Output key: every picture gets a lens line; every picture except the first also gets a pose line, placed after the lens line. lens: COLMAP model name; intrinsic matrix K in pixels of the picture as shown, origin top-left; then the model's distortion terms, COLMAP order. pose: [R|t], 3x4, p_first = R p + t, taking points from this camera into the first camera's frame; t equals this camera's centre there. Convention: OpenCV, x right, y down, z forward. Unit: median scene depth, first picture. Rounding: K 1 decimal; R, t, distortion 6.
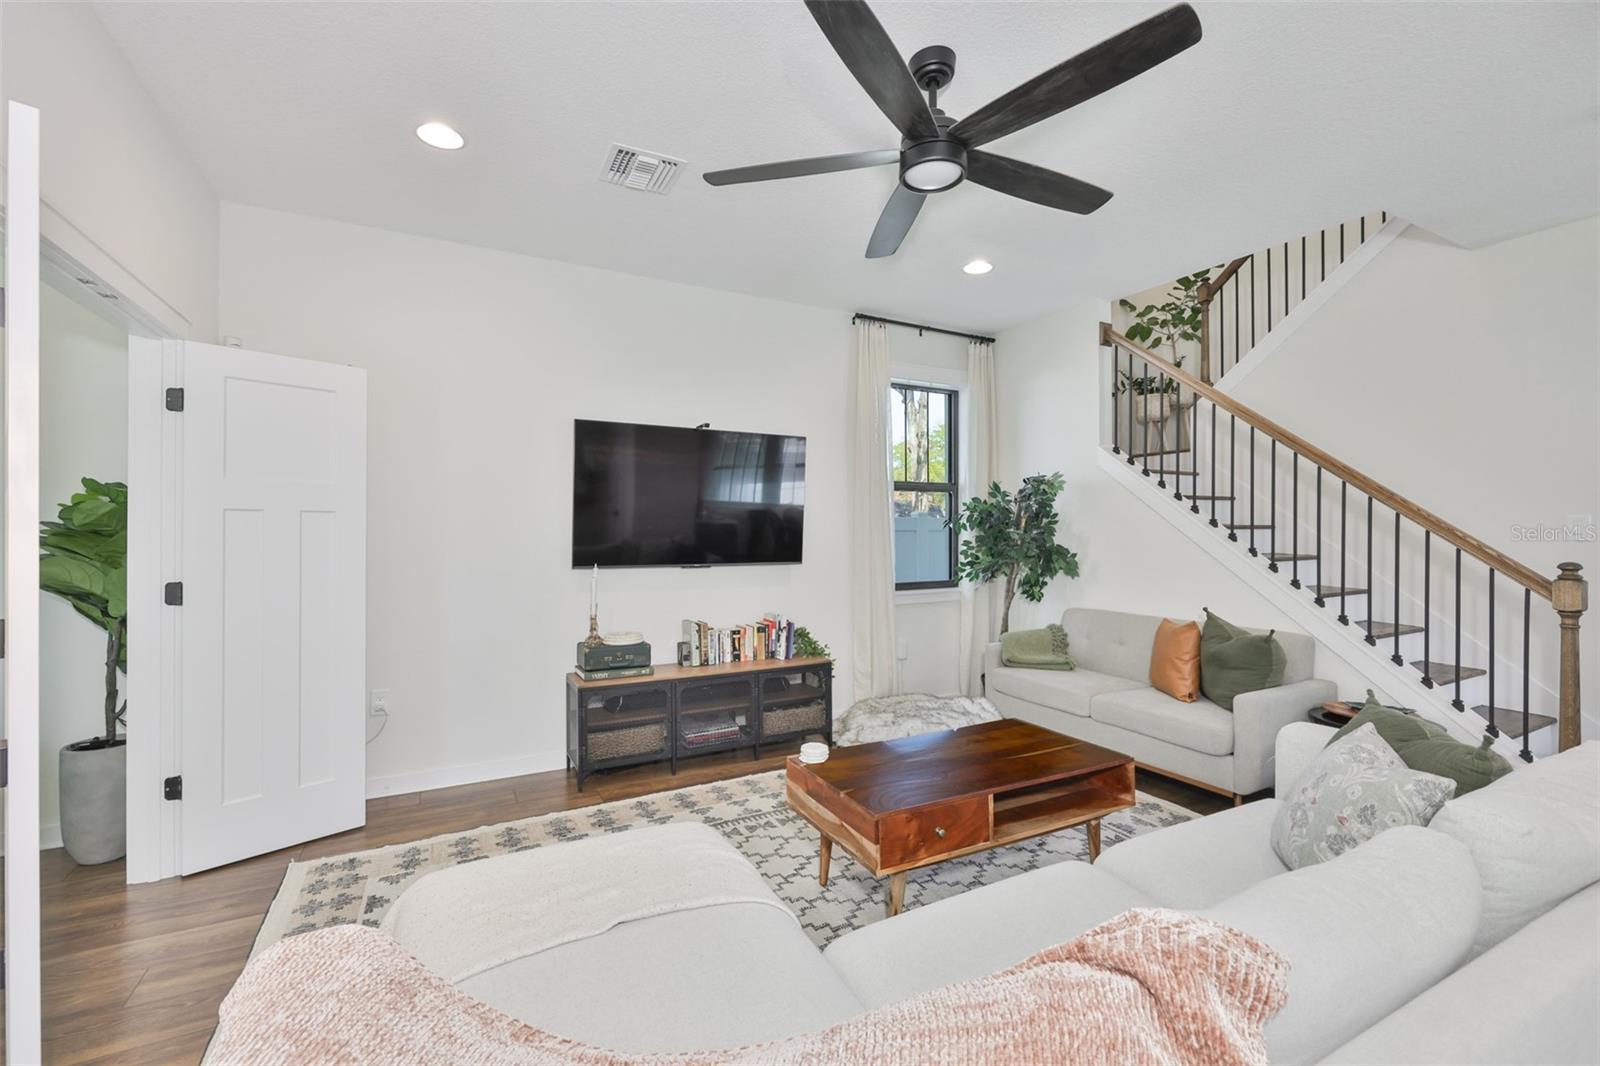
lens RADIAL K [[697.2, 0, 803.4], [0, 697.2, 521.7], [0, 0, 1]] dist [-0.000277, 0.000114]
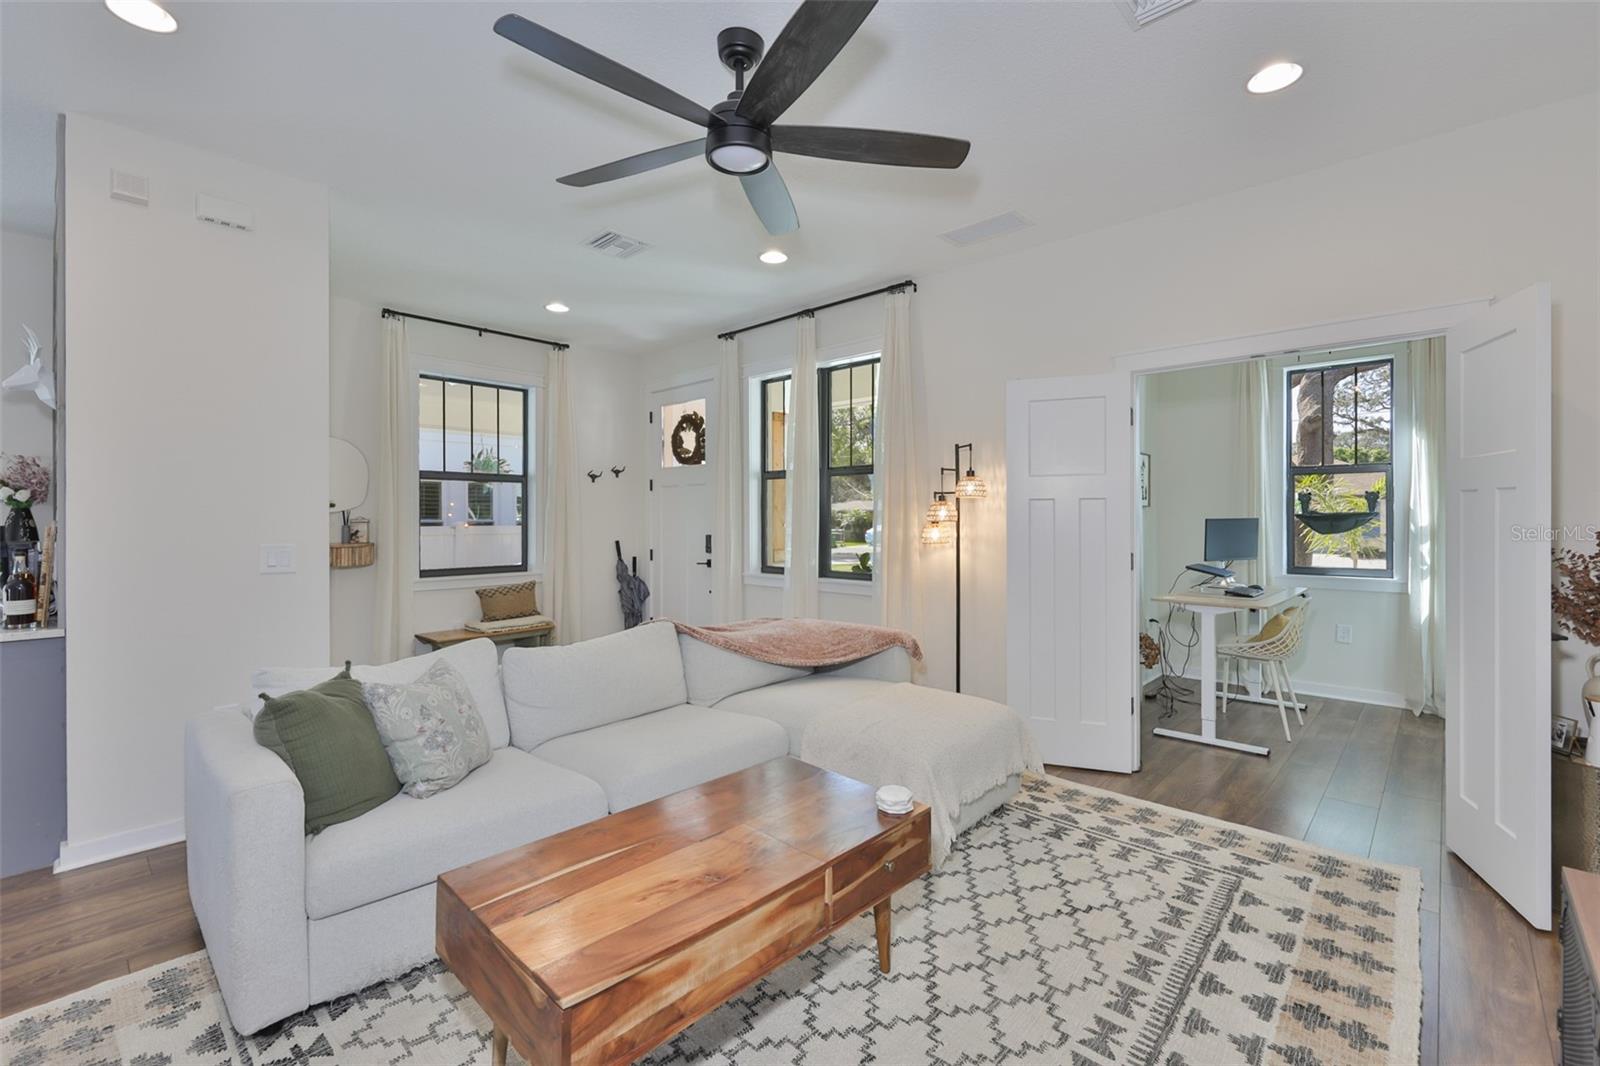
lens RADIAL K [[697.2, 0, 803.4], [0, 697.2, 521.7], [0, 0, 1]] dist [-0.000277, 0.000114]
pose [[-0.945893, 0.003242, -0.324462, 0.225596], [0.005072, 0.999976, -0.004793, 0.014330], [0.324438, -0.006179, -0.945887, 1.051731]]
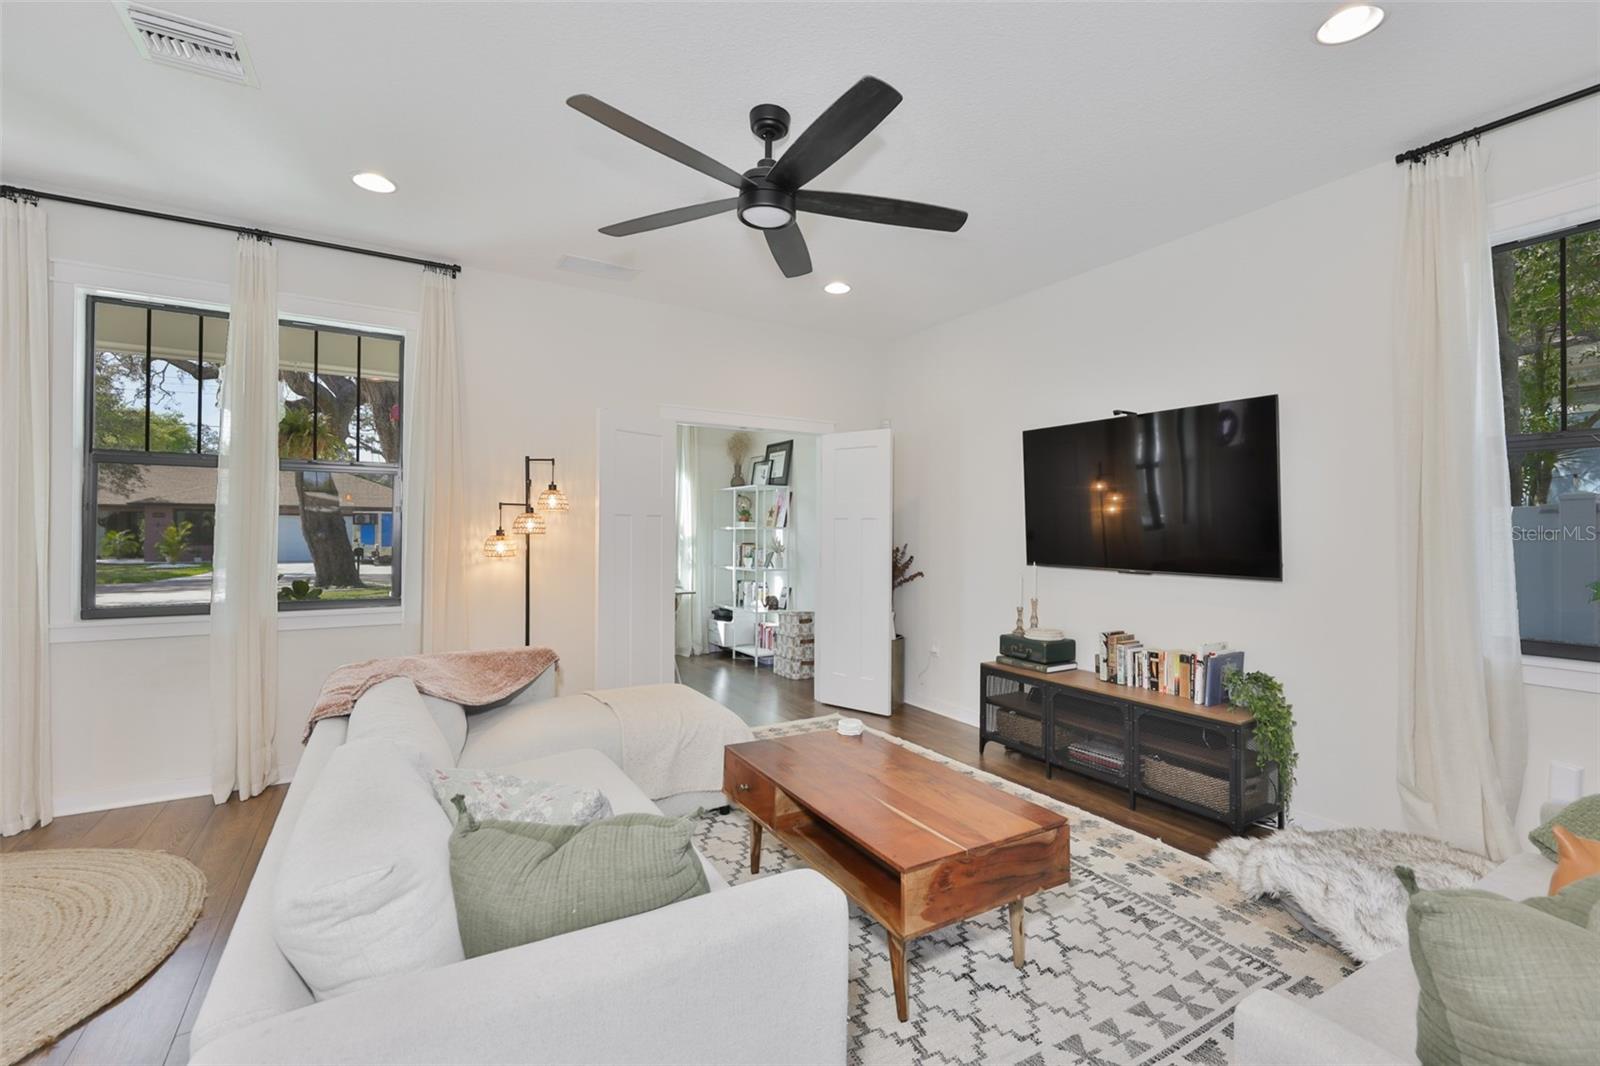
lens RADIAL K [[697.2, 0, 803.4], [0, 697.2, 521.7], [0, 0, 1]] dist [-0.000277, 0.000114]
pose [[0.043259, -0.013634, -0.998971, 0.701099], [0.005812, 0.999893, -0.013395, 0.009029], [0.999047, -0.005226, 0.043334, 0.540859]]
